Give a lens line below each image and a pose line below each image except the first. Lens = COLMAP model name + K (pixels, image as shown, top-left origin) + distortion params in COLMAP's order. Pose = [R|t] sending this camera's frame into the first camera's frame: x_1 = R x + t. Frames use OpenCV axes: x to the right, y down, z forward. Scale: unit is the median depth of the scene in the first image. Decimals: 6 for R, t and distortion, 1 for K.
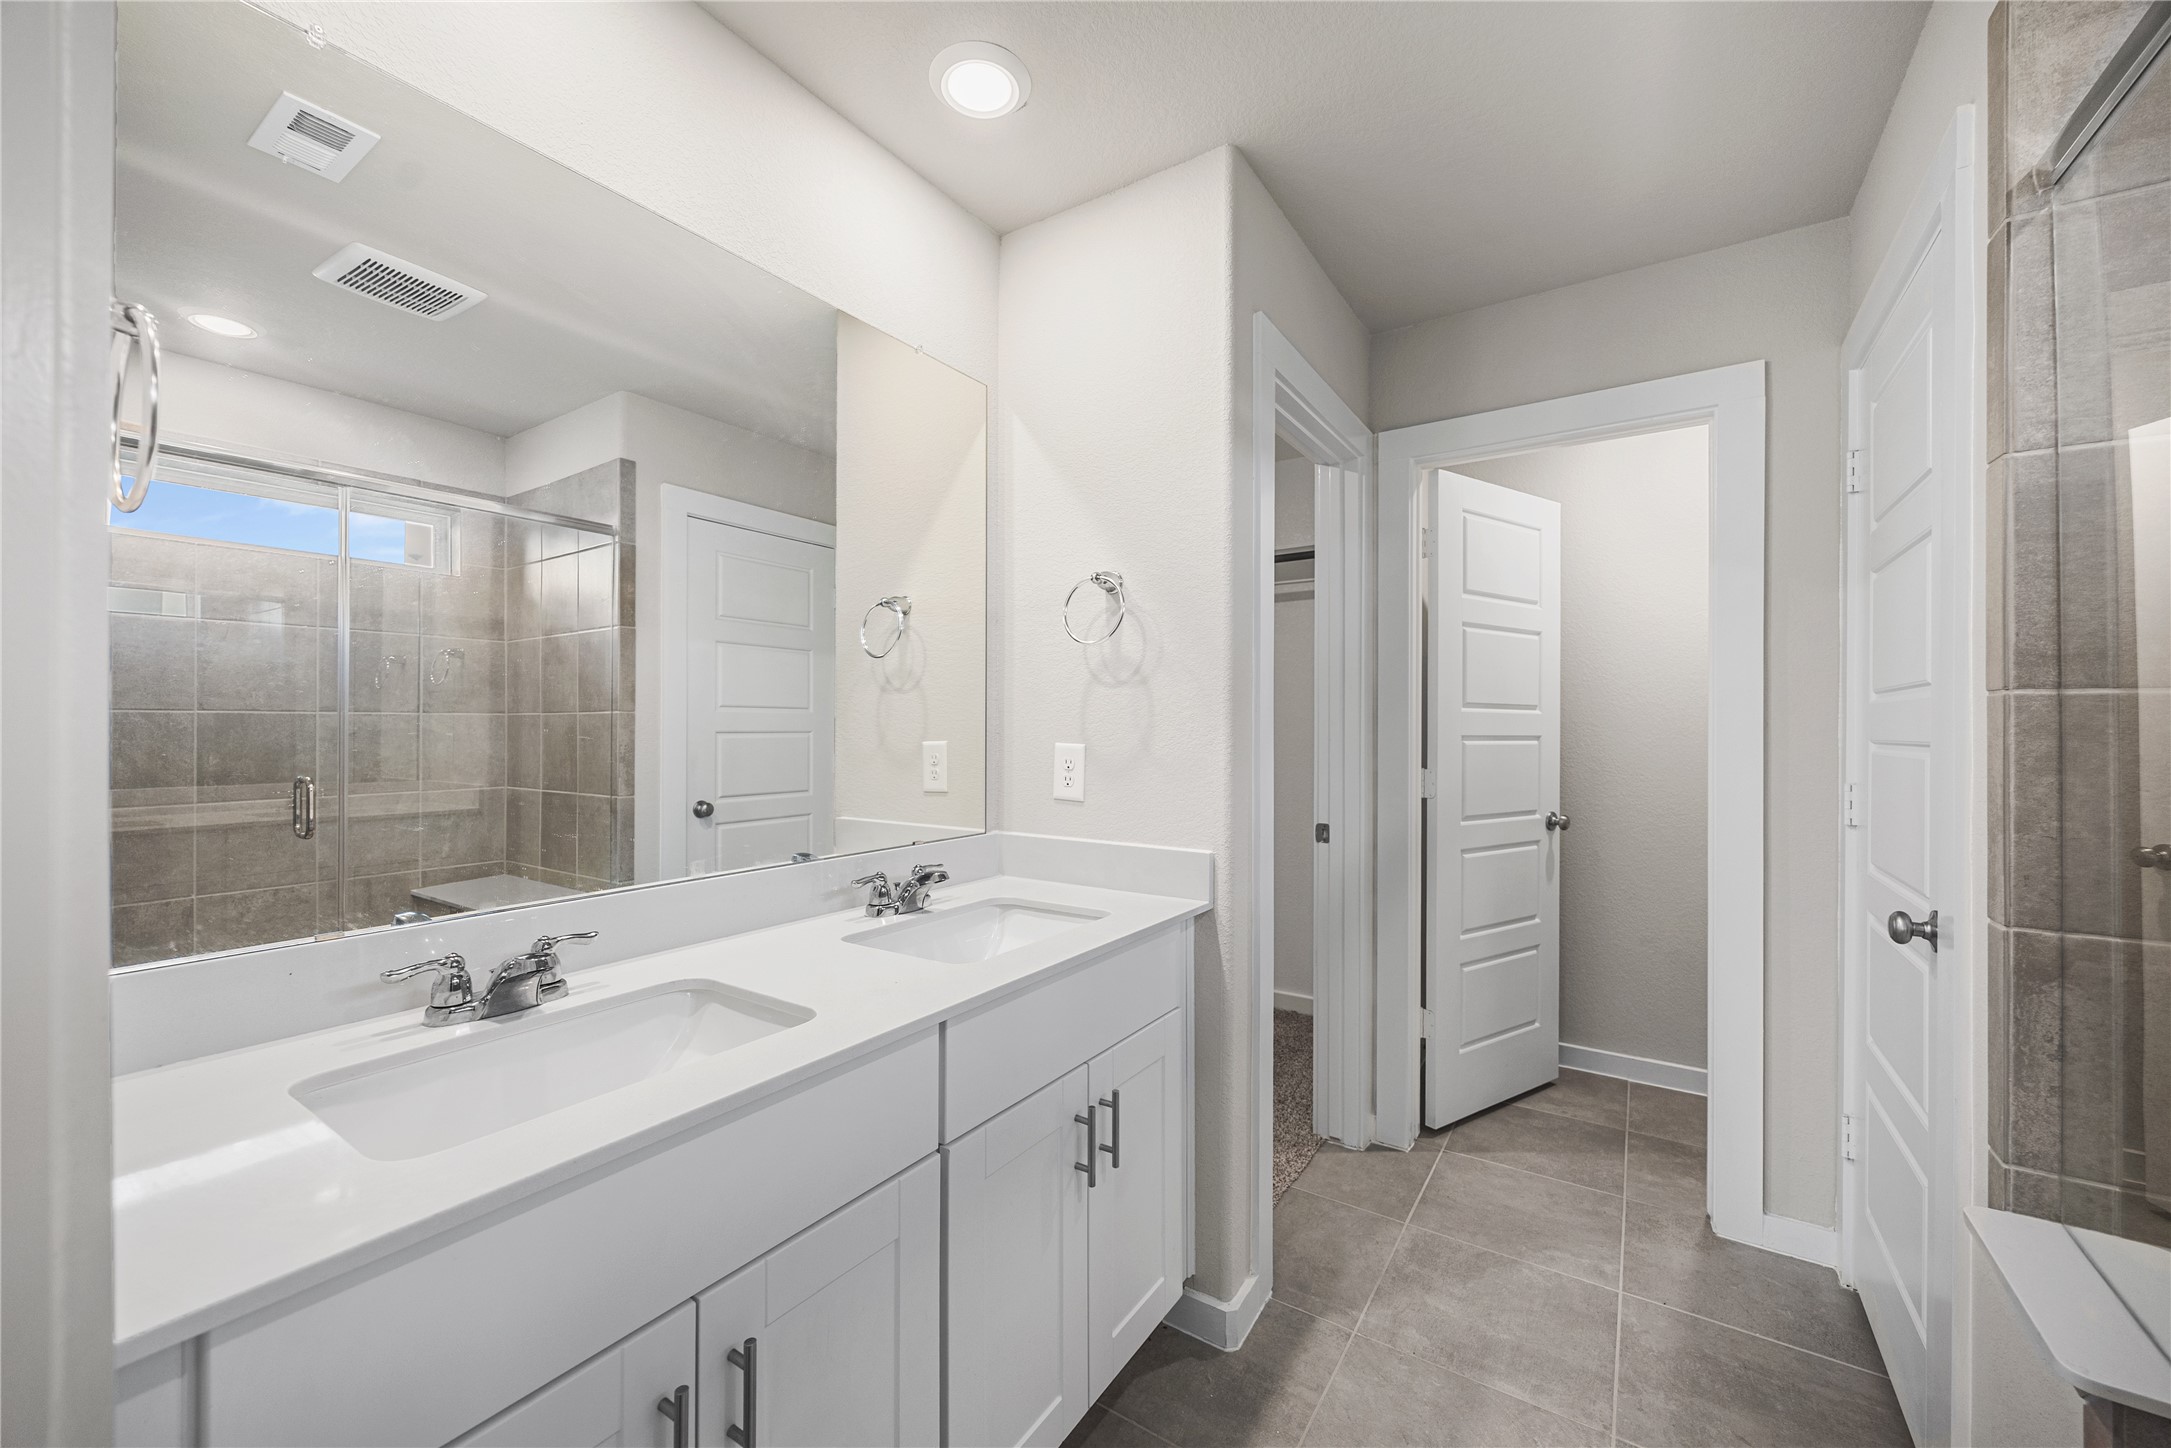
lens RADIAL K [[853.0, 0, 1087.8], [0, 853.0, 727.6], [0, 0, 1]] dist [-0.004903, -0.000081]
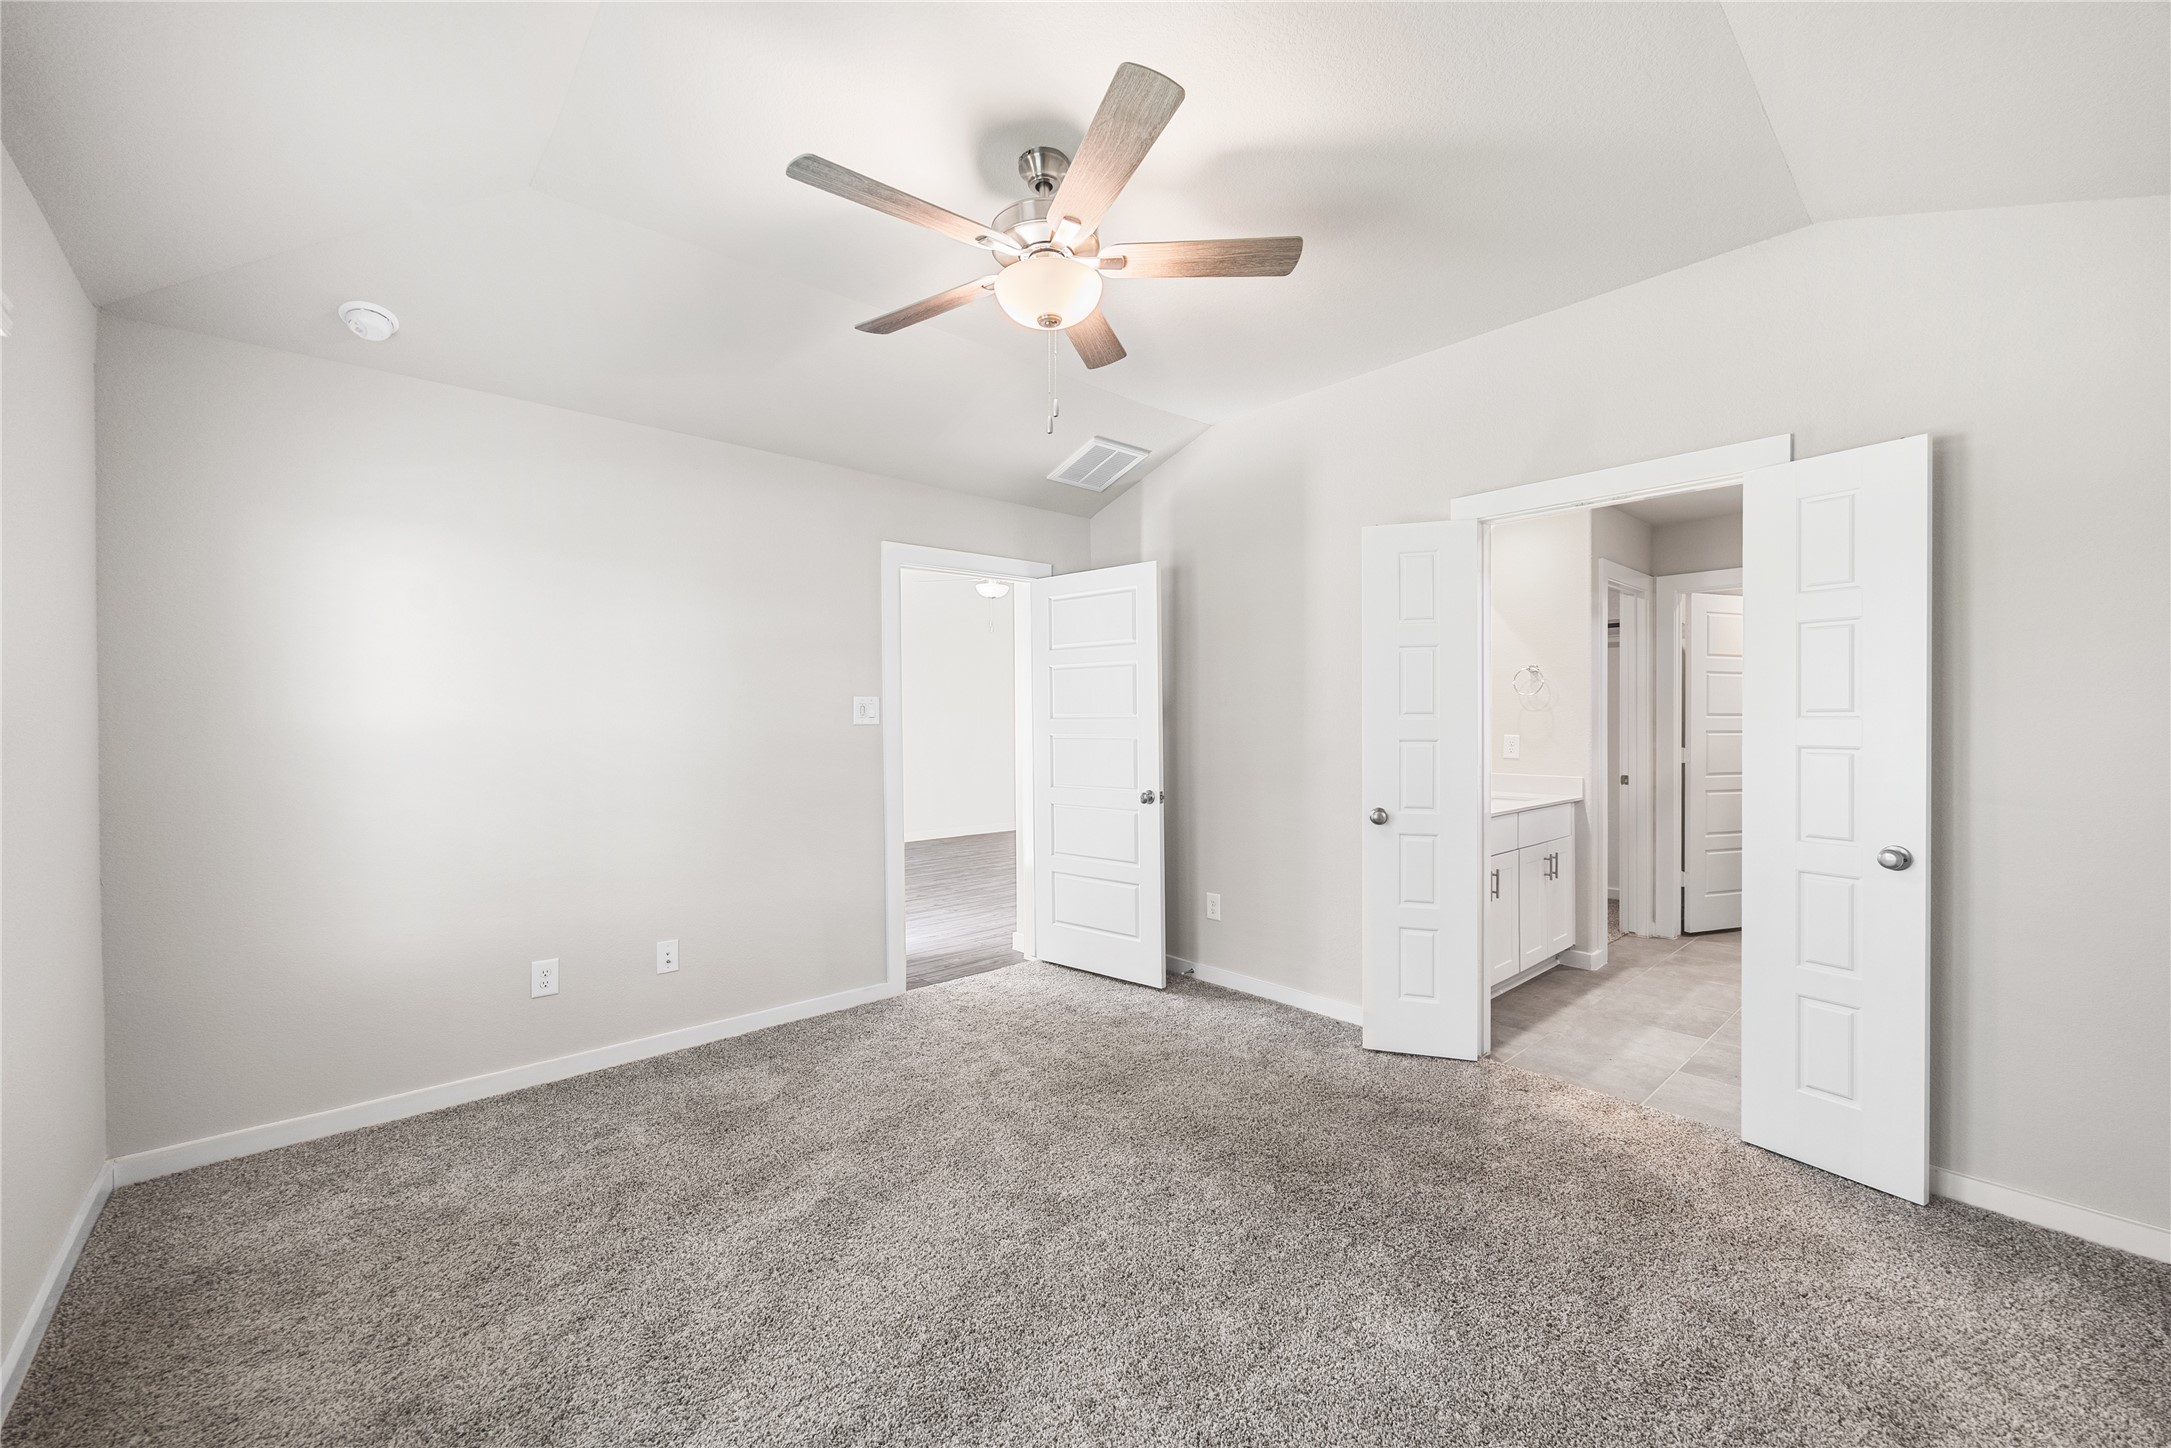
lens RADIAL K [[853.0, 0, 1085.8], [0, 853.0, 722.1], [0, 0, 1]] dist [-0.004903, -0.000081]
pose [[0.966463, -0.002680, -0.256792, -0.441514], [0.003192, 0.999994, 0.001578, -0.019505], [0.256787, -0.002345, 0.966465, -1.277749]]
